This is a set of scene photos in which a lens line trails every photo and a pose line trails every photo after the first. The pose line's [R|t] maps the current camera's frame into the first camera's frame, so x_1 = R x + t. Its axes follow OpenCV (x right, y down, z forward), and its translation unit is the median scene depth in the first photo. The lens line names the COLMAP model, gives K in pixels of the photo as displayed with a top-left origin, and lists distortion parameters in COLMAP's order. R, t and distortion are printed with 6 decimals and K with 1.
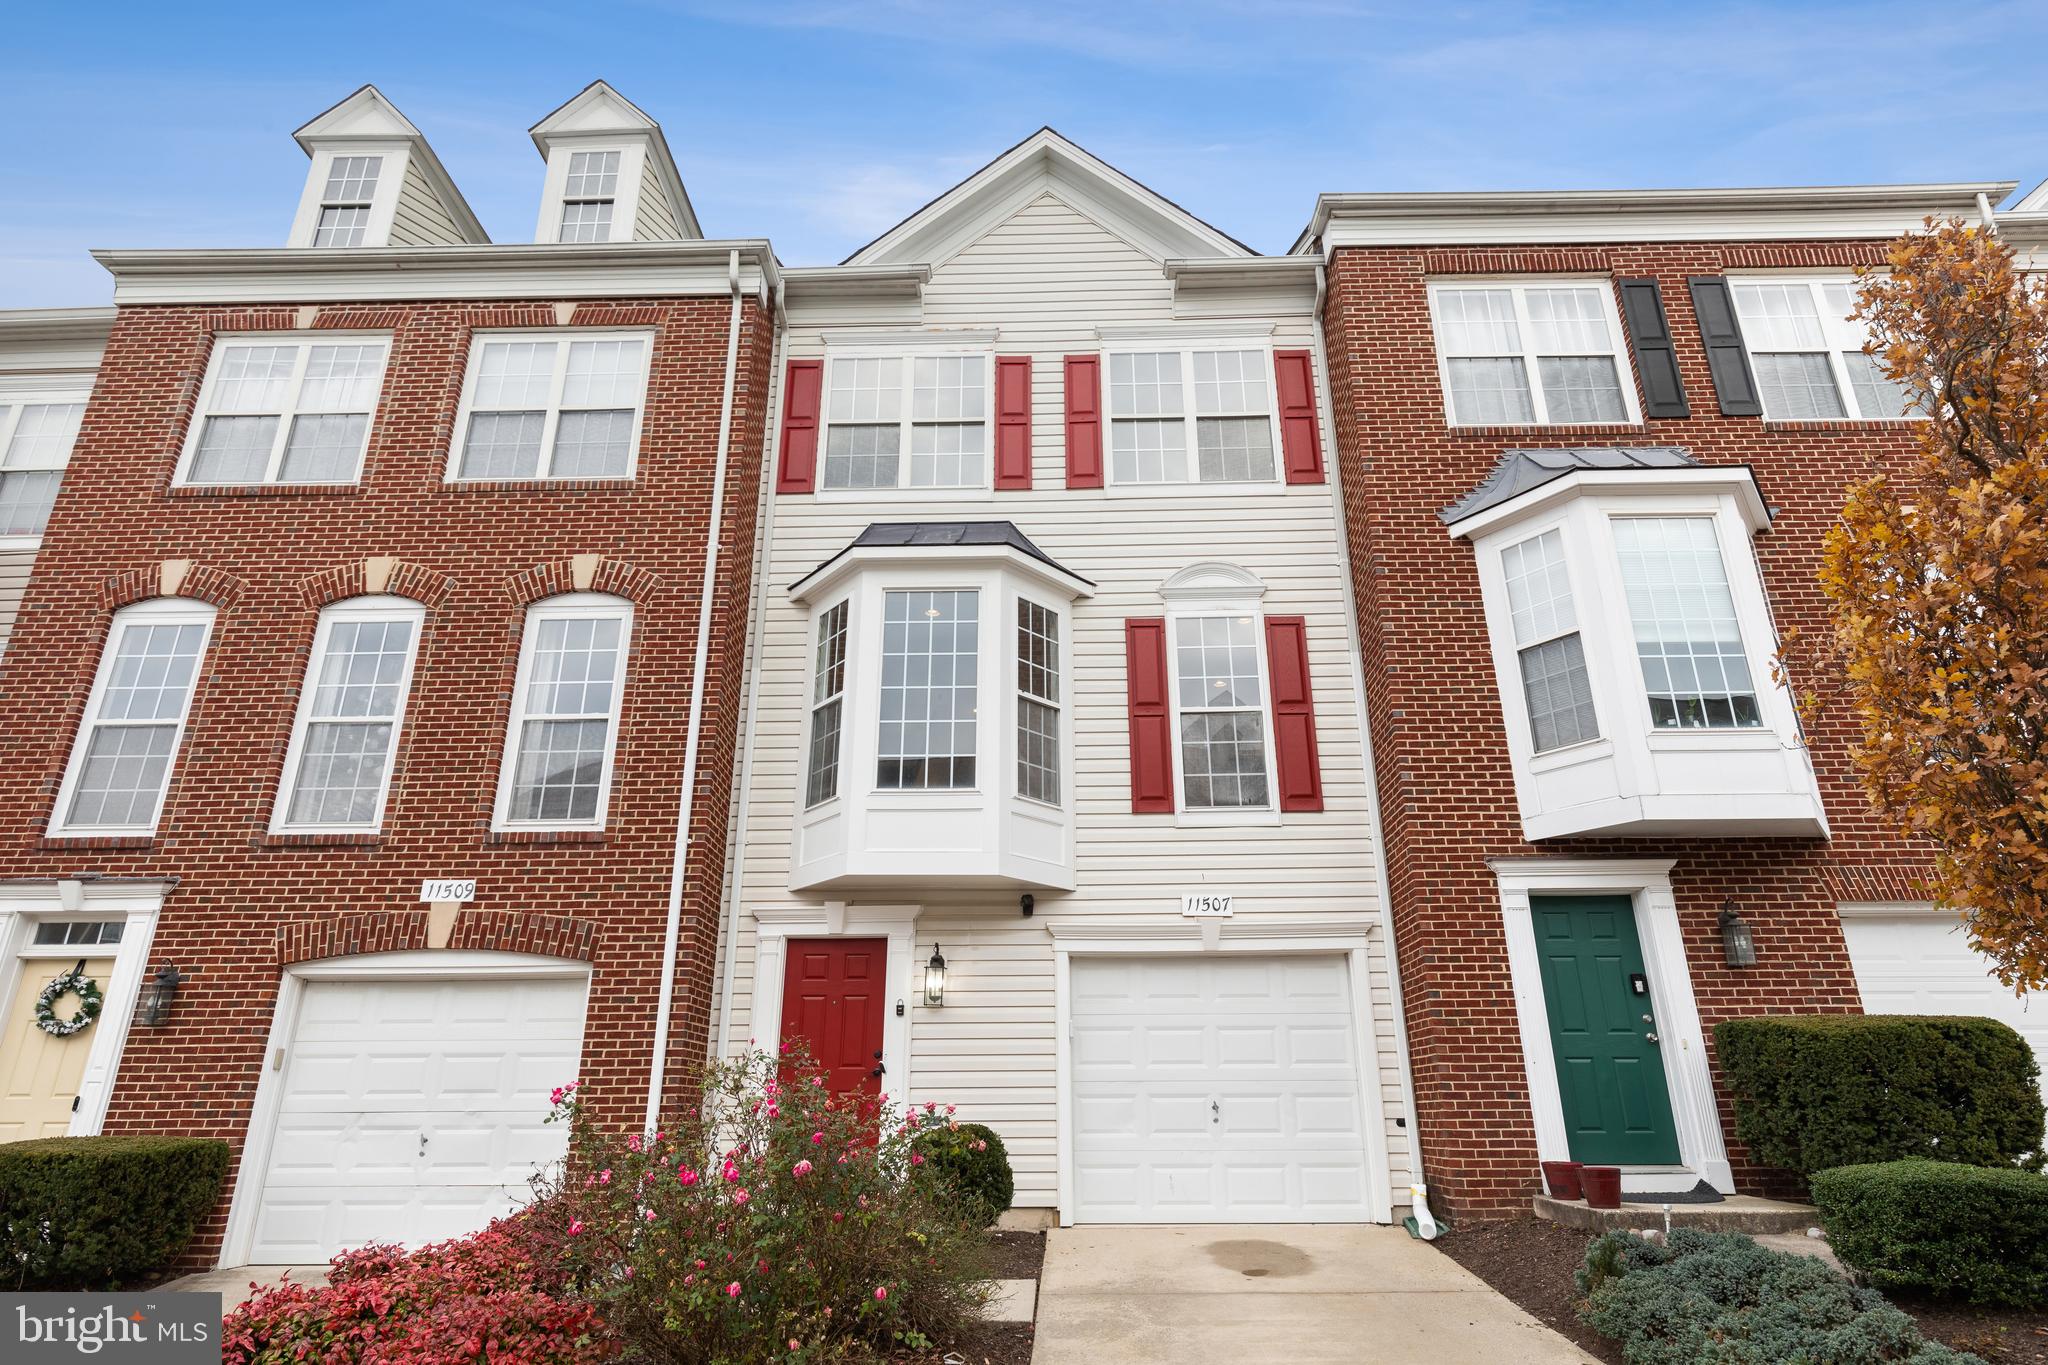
lens RADIAL K [[1199.4, 0, 1029.2], [0, 1199.4, 544.1], [0, 0, 1]] dist [-0.005097, 0.002185]
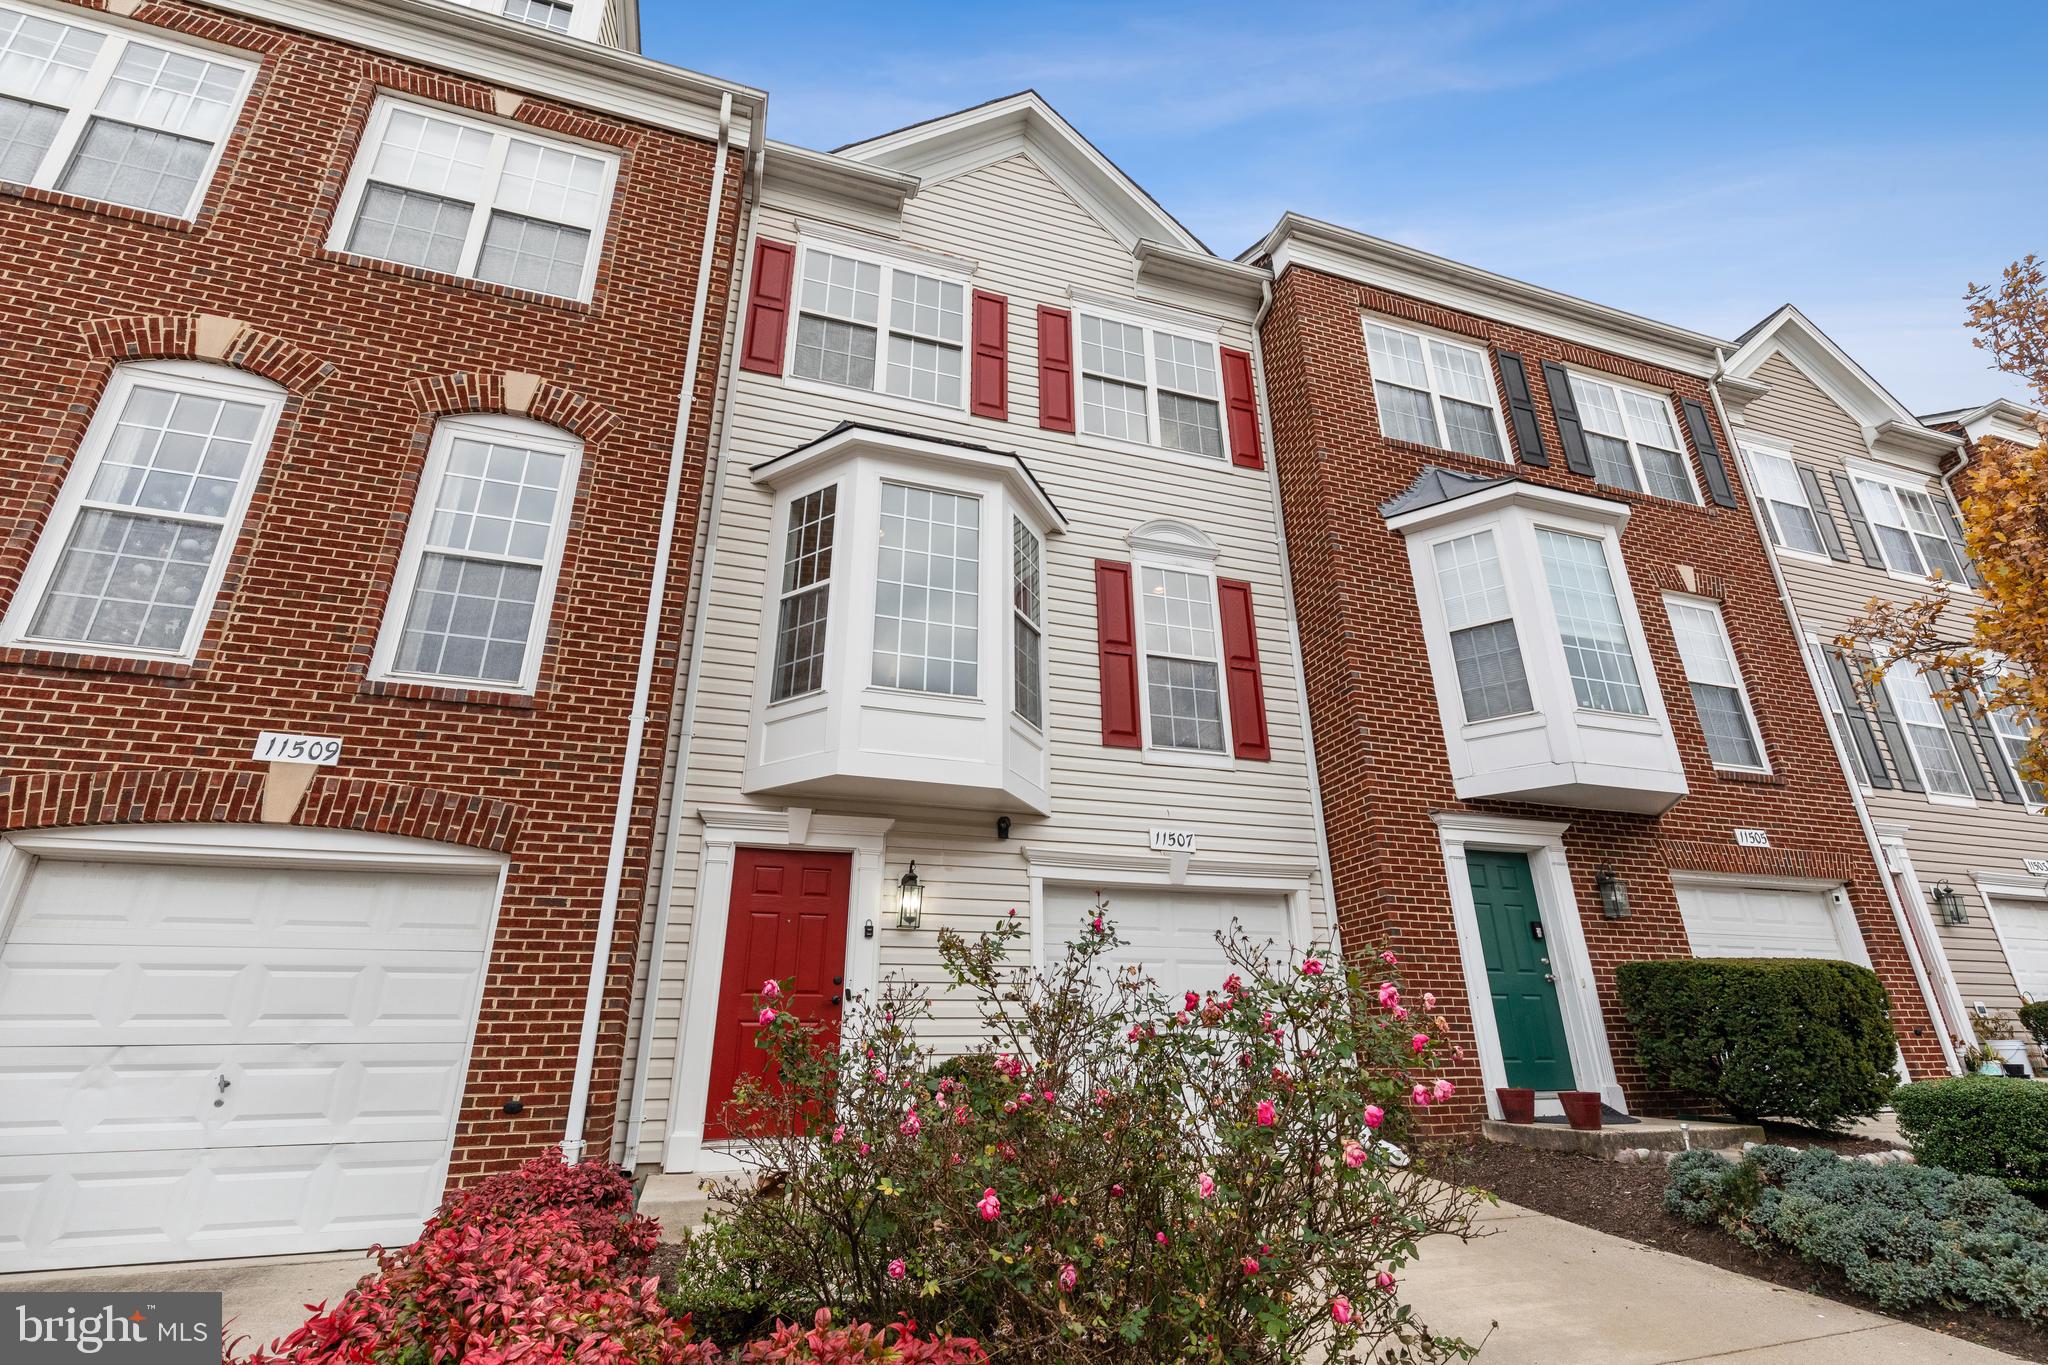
lens RADIAL K [[957.3, 0, 1006.8], [0, 957.3, 619.5], [0, 0, 1]] dist [0.001587, 0.000761]
pose [[0.938010, 0.140475, 0.316866, -0.255266], [-0.141471, 0.989741, -0.019985, 0.149502], [-0.316422, -0.026081, 0.948260, 0.279811]]
